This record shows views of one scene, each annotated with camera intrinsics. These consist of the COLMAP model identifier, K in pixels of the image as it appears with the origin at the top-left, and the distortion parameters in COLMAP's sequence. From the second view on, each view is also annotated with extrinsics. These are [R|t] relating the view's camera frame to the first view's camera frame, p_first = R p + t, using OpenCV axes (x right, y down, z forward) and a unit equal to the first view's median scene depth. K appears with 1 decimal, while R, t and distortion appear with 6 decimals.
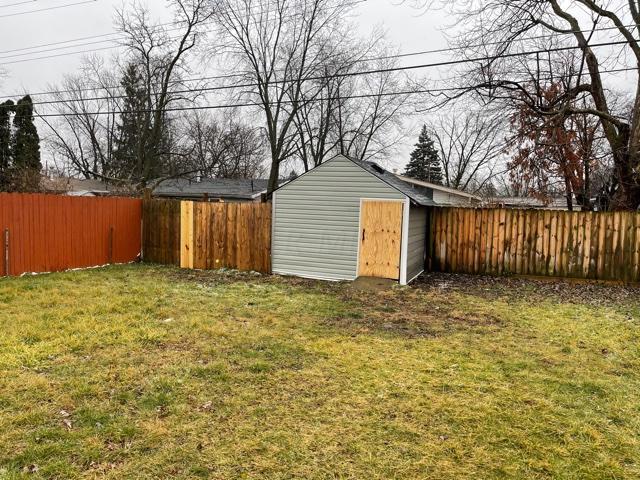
lens RADIAL K [[487.4, 0, 320.0], [0, 487.4, 240.0], [0, 0, 1]] dist [0.055372, -0.003914]
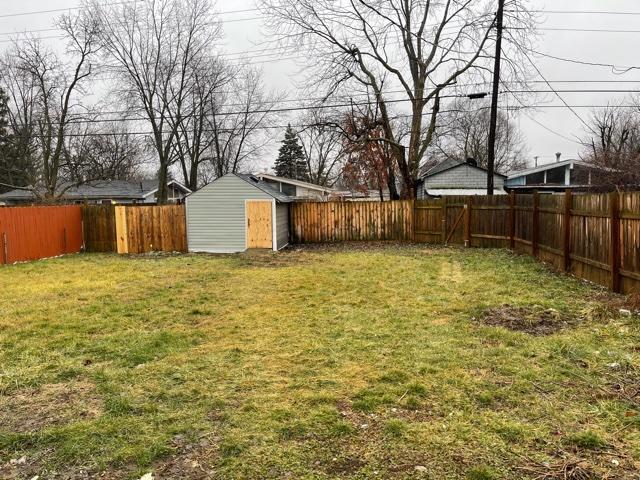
lens RADIAL K [[487.4, 0, 320.0], [0, 487.4, 240.0], [0, 0, 1]] dist [0.055372, -0.003914]
pose [[0.966175, -0.068141, 0.248722, -0.072383], [0.062894, 0.997599, 0.028991, 0.012655], [-0.250100, -0.012368, 0.968141, -0.508263]]
